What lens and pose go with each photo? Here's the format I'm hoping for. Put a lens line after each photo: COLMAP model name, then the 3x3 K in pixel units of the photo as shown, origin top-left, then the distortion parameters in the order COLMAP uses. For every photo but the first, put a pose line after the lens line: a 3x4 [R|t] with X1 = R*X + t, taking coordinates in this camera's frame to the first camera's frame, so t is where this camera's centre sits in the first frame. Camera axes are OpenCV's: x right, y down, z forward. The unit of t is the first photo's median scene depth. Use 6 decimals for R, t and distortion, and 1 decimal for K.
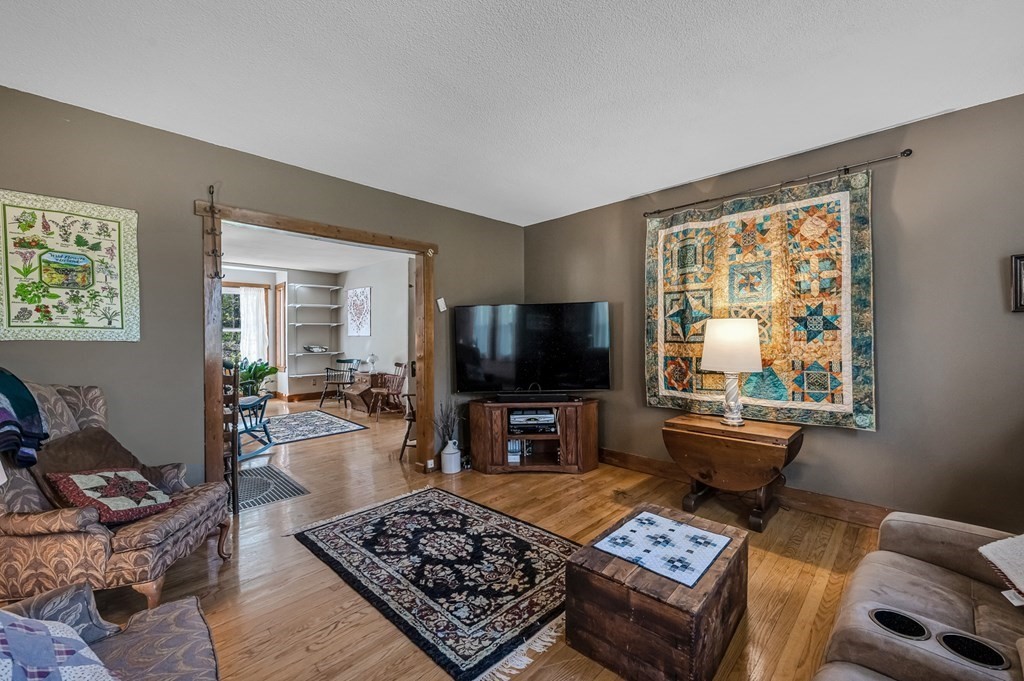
lens RADIAL K [[409.0, 0, 511.1], [0, 409.0, 347.0], [0, 0, 1]] dist [0.000068, 0.000011]
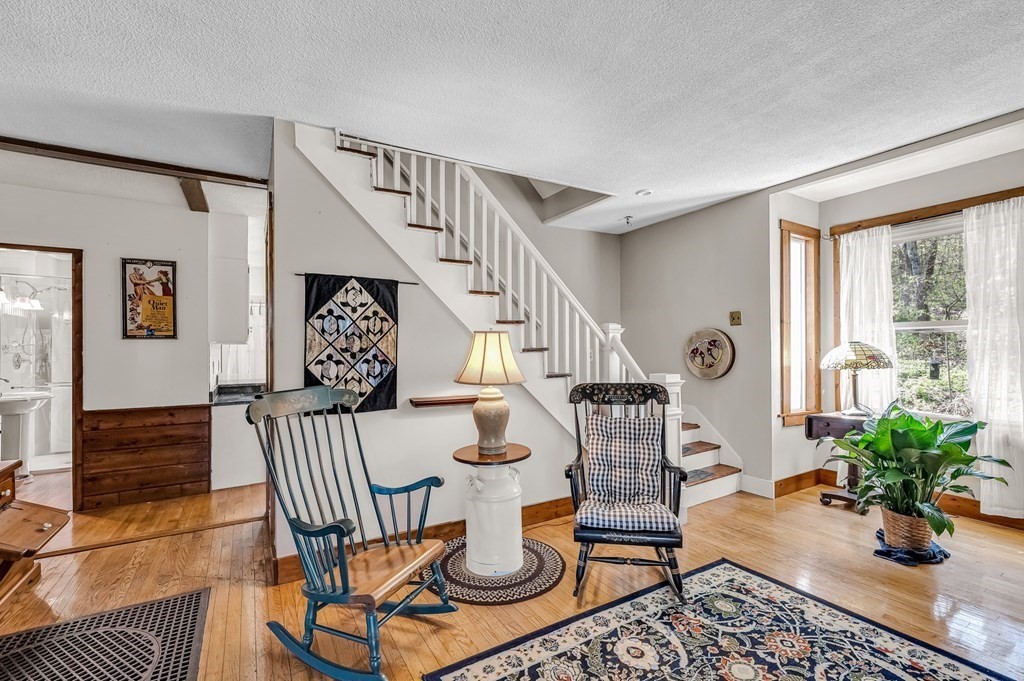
lens RADIAL K [[451.6, 0, 514.4], [0, 451.6, 345.4], [0, 0, 1]] dist [0.000121, -0.000012]
pose [[-0.258480, -0.004835, -0.966005, -0.156234], [-0.007851, 0.999965, -0.002904, -0.018768], [0.965985, 0.006834, -0.258509, 0.699972]]
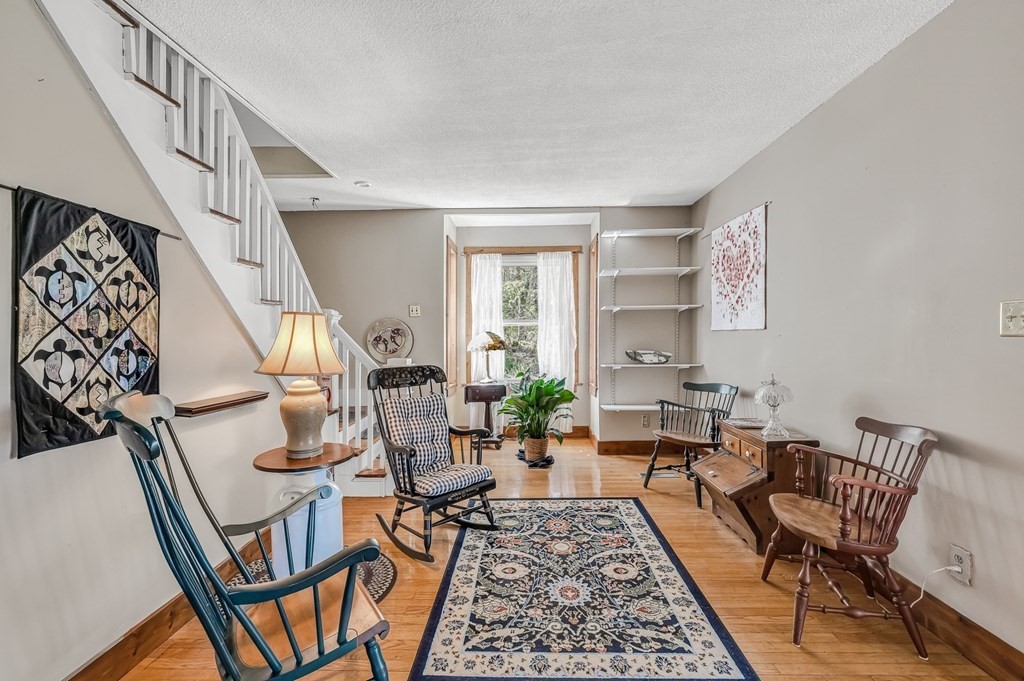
lens RADIAL K [[457.9, 0, 512.0], [0, 457.9, 340.5], [0, 0, 1]] dist [0.000386, 0.000054]
pose [[0.680403, 0.003454, -0.732830, -0.176071], [-0.006546, 0.999978, -0.001364, -0.013109], [0.732809, 0.005725, 0.680410, 0.491666]]
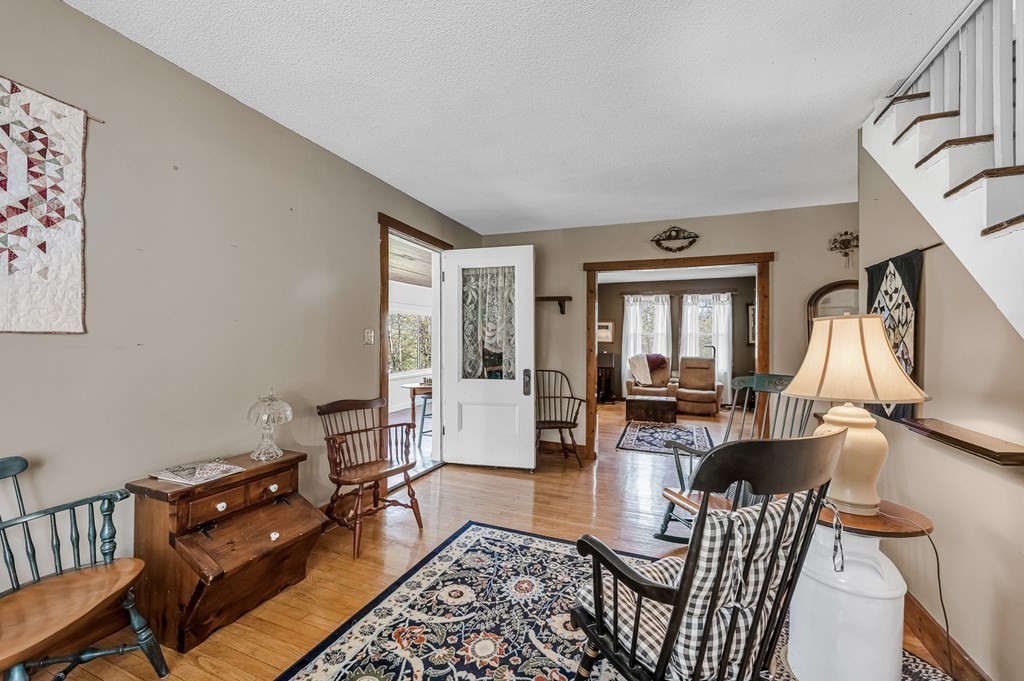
lens RADIAL K [[409.0, 0, 511.1], [0, 409.0, 347.0], [0, 0, 1]] dist [0.000068, 0.000011]
pose [[-0.381035, -0.008725, 0.924520, -0.602552], [0.008491, 0.999880, 0.012936, -0.019810], [-0.924522, 0.012779, -0.380915, 0.818913]]
